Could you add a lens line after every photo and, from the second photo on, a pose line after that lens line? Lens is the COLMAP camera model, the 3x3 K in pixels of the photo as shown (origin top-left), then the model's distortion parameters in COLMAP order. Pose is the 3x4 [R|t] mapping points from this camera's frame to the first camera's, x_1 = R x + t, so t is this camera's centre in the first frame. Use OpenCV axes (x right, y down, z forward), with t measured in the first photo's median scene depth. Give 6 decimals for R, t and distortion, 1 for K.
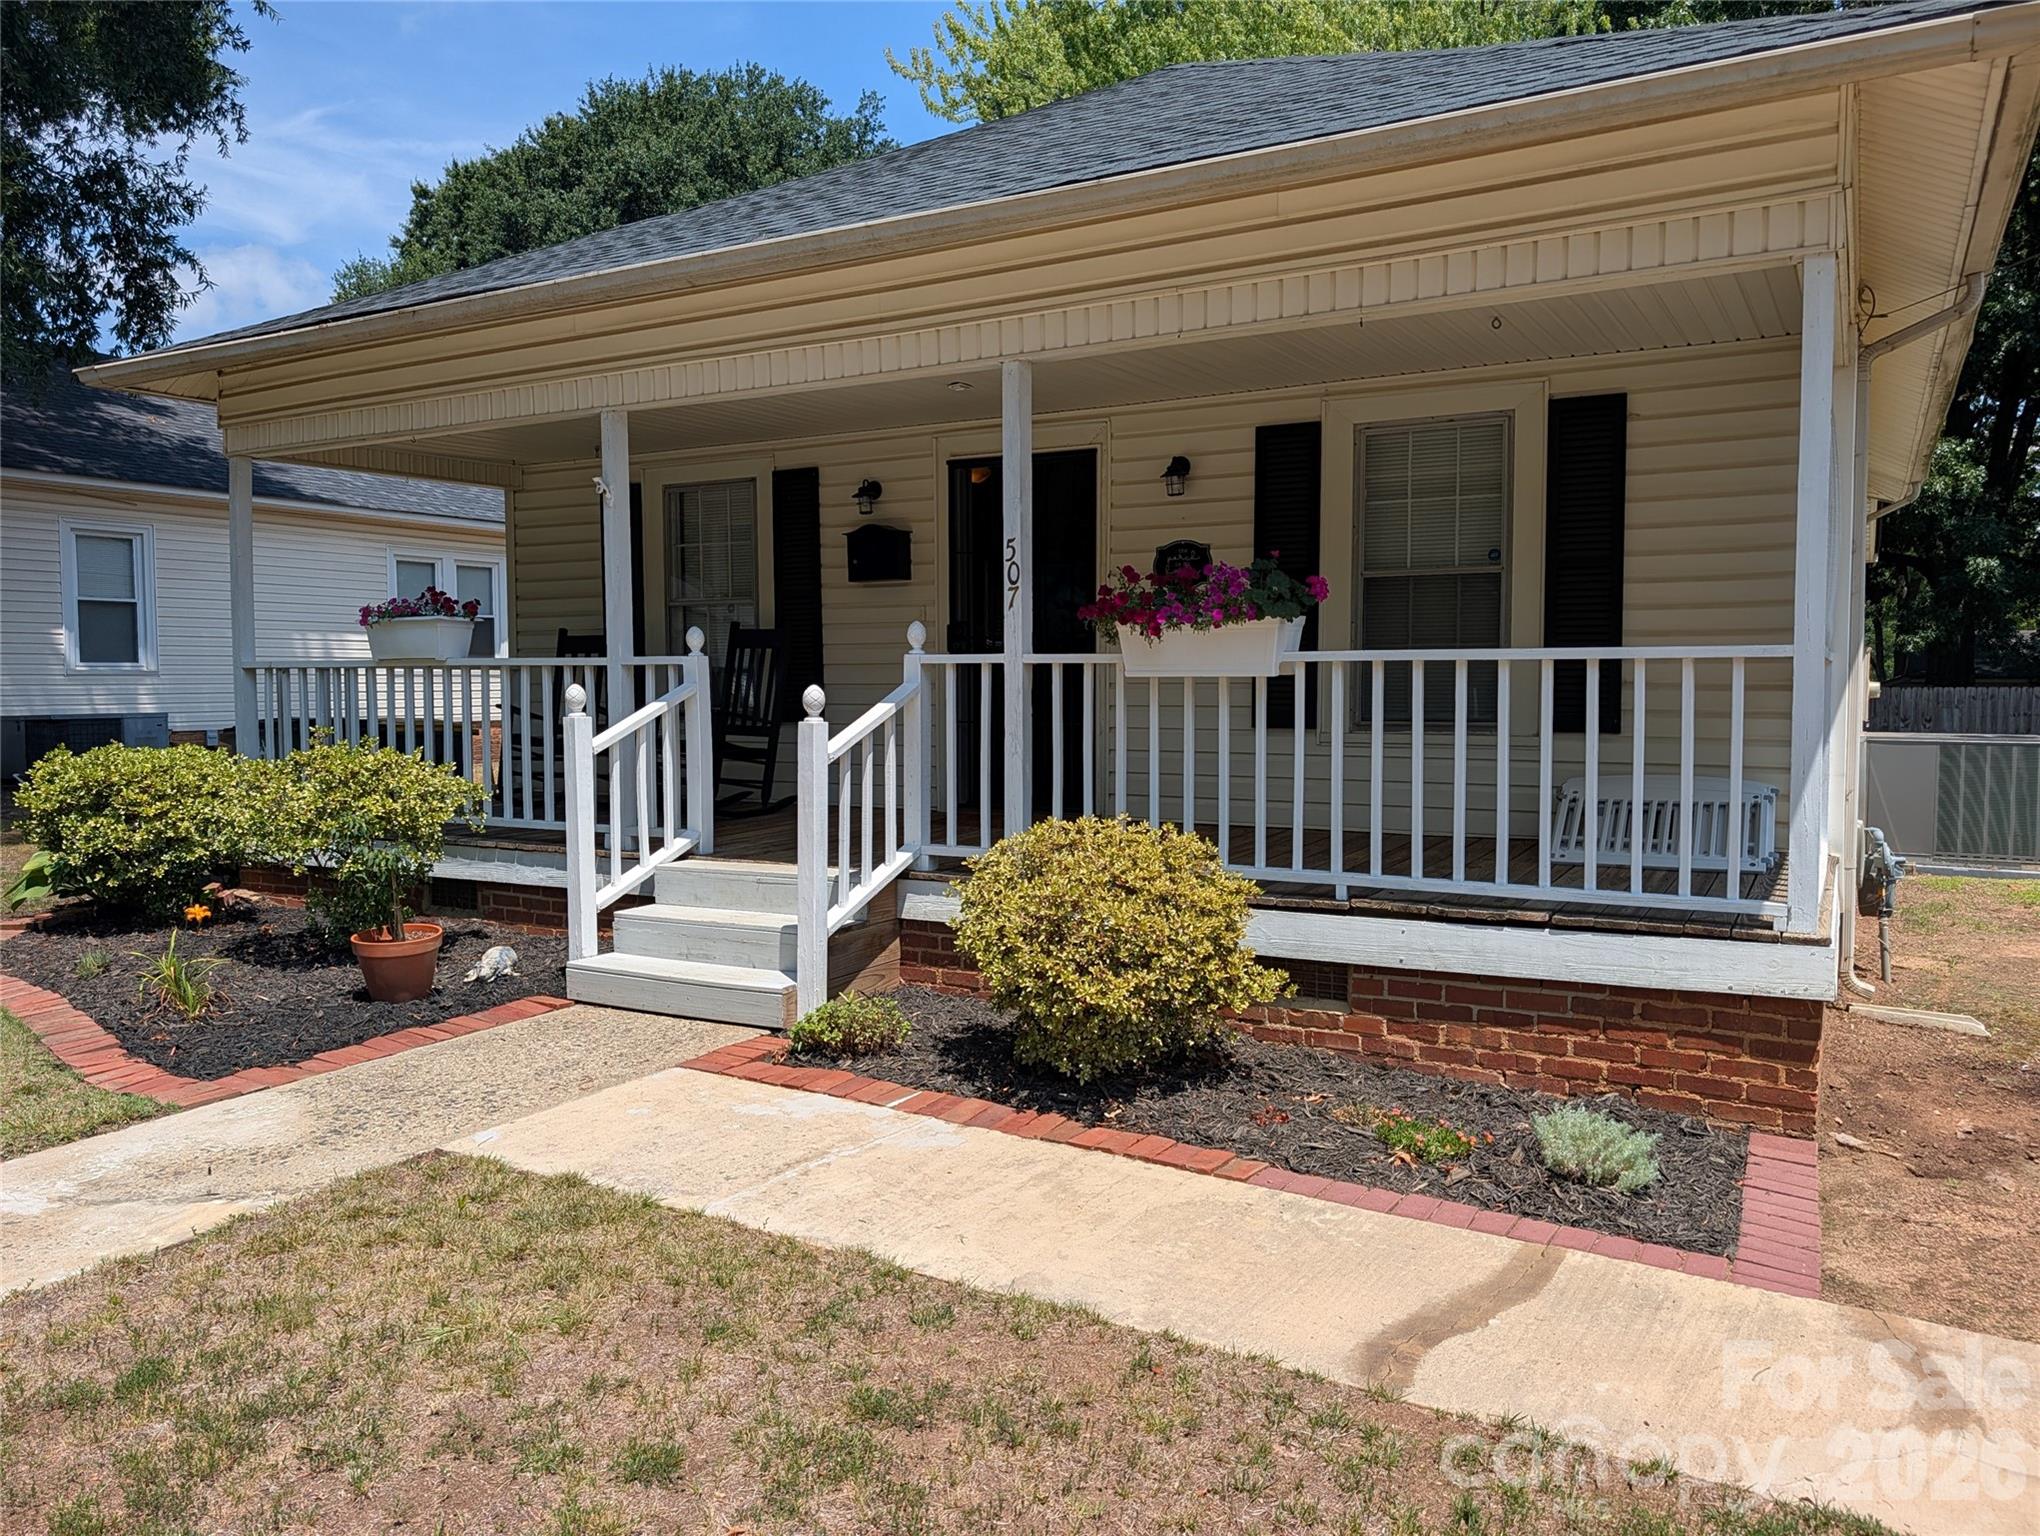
lens RADIAL K [[1491.8, 0, 1021.7], [0, 1491.8, 751.7], [0, 0, 1]] dist [0.014077, -0.017620]
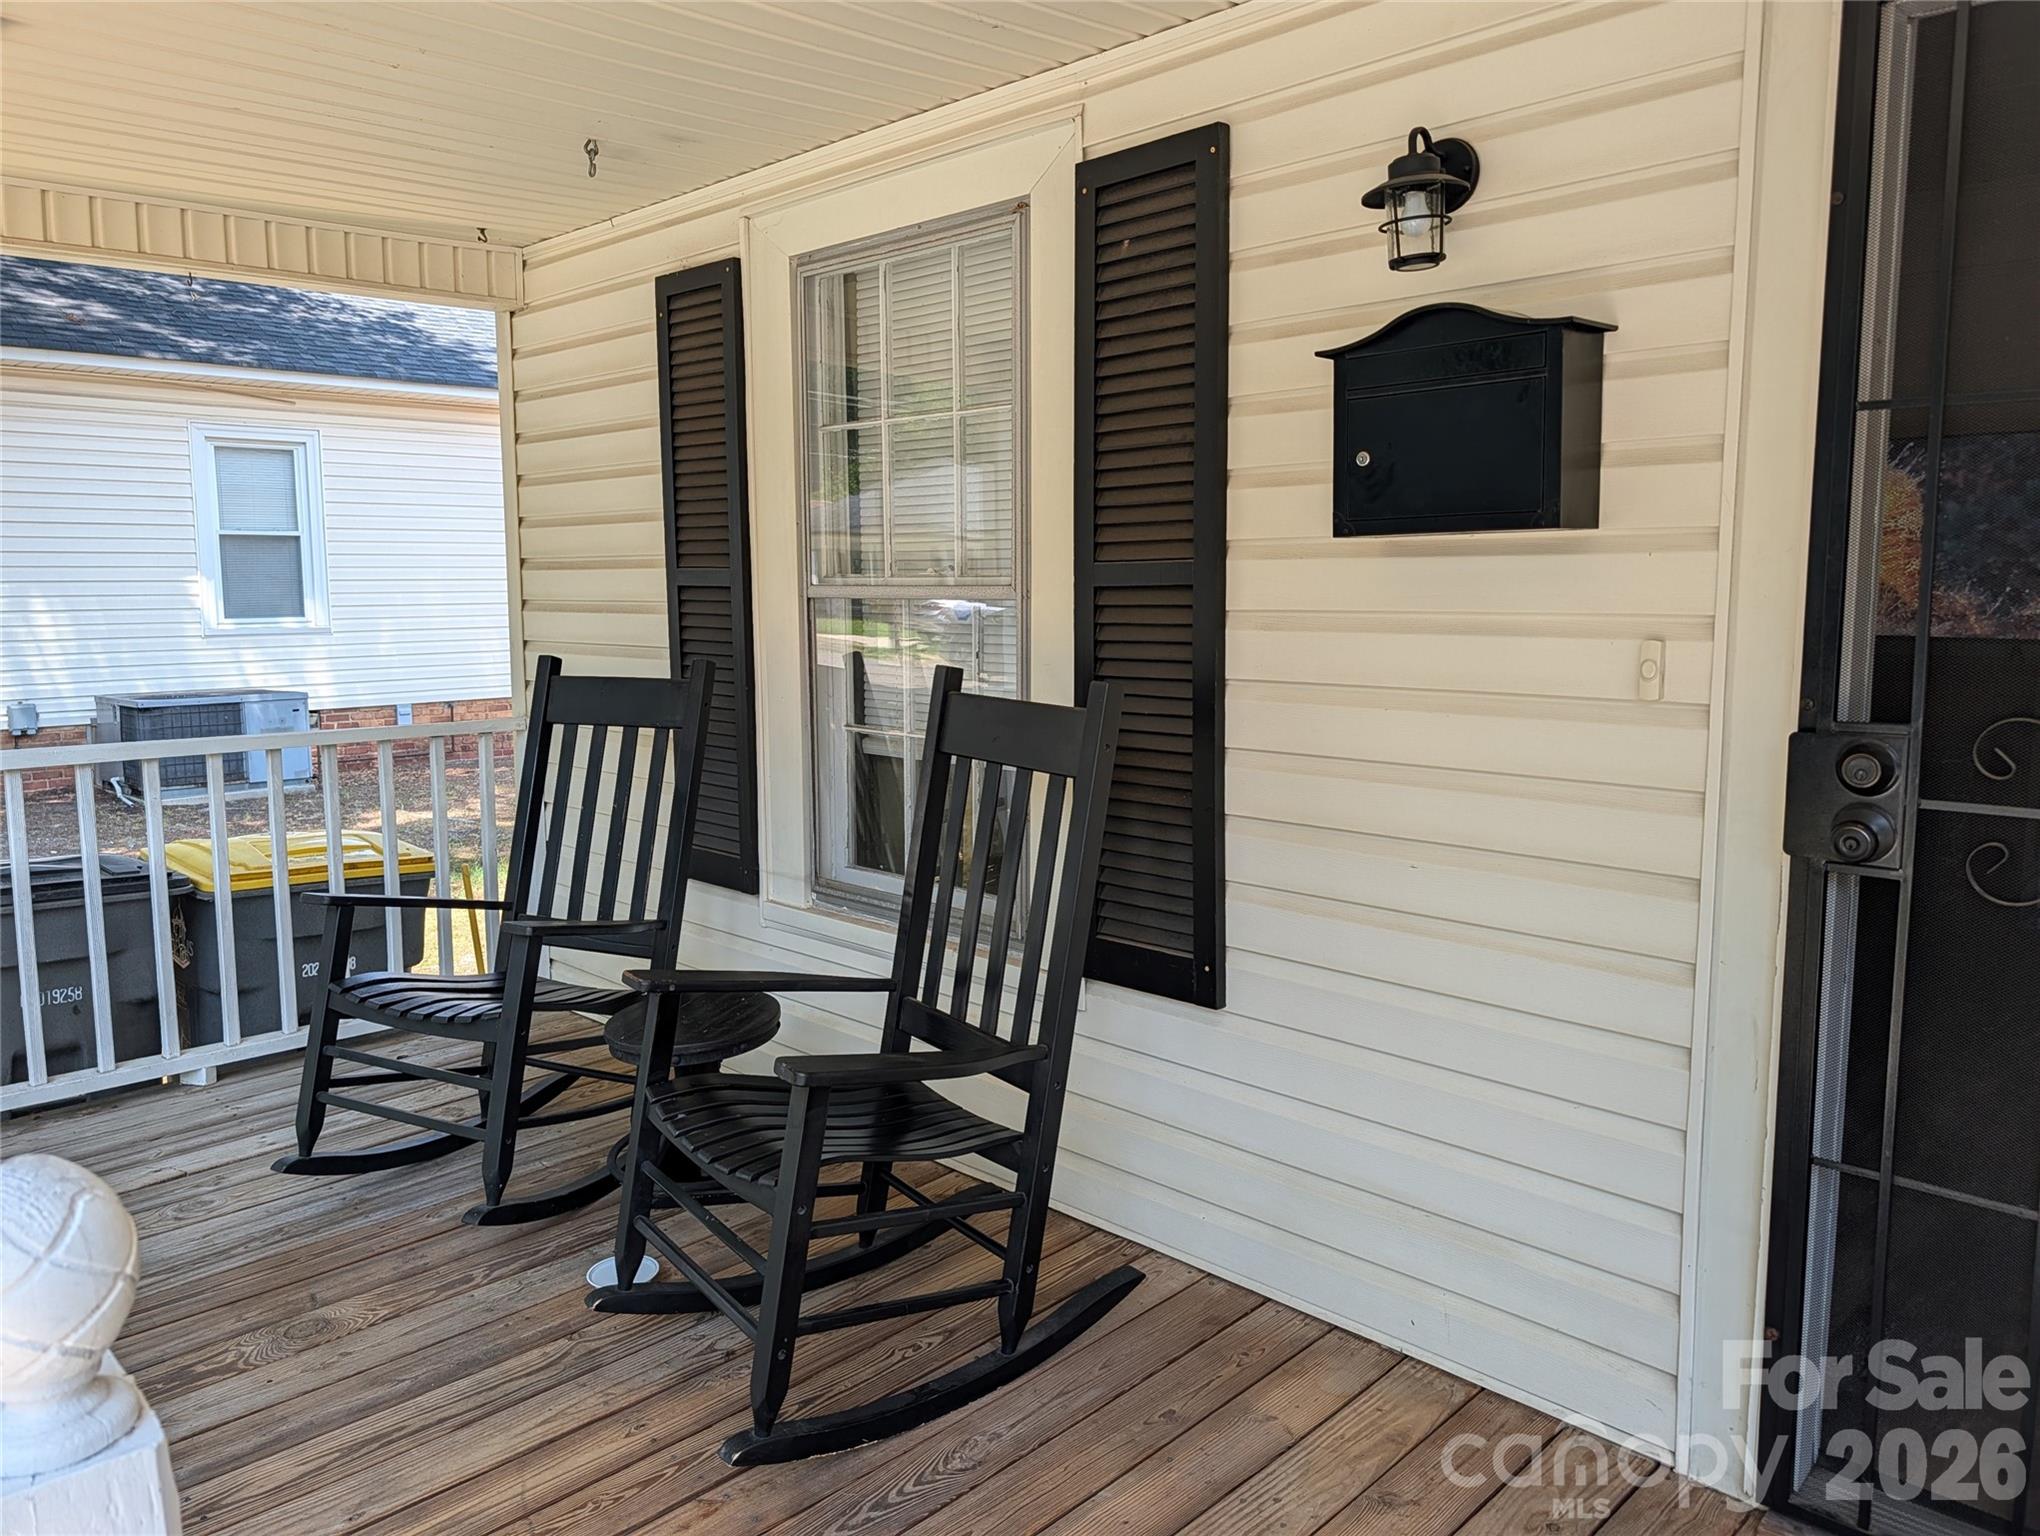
lens RADIAL K [[1491.8, 0, 1001.6], [0, 1491.8, 758.4], [0, 0, 1]] dist [0.014077, -0.017620]
pose [[0.962560, 0.030984, -0.269293, -0.140358], [-0.011609, 0.997246, 0.073245, -0.130868], [0.270821, -0.067377, 0.960269, 1.018163]]
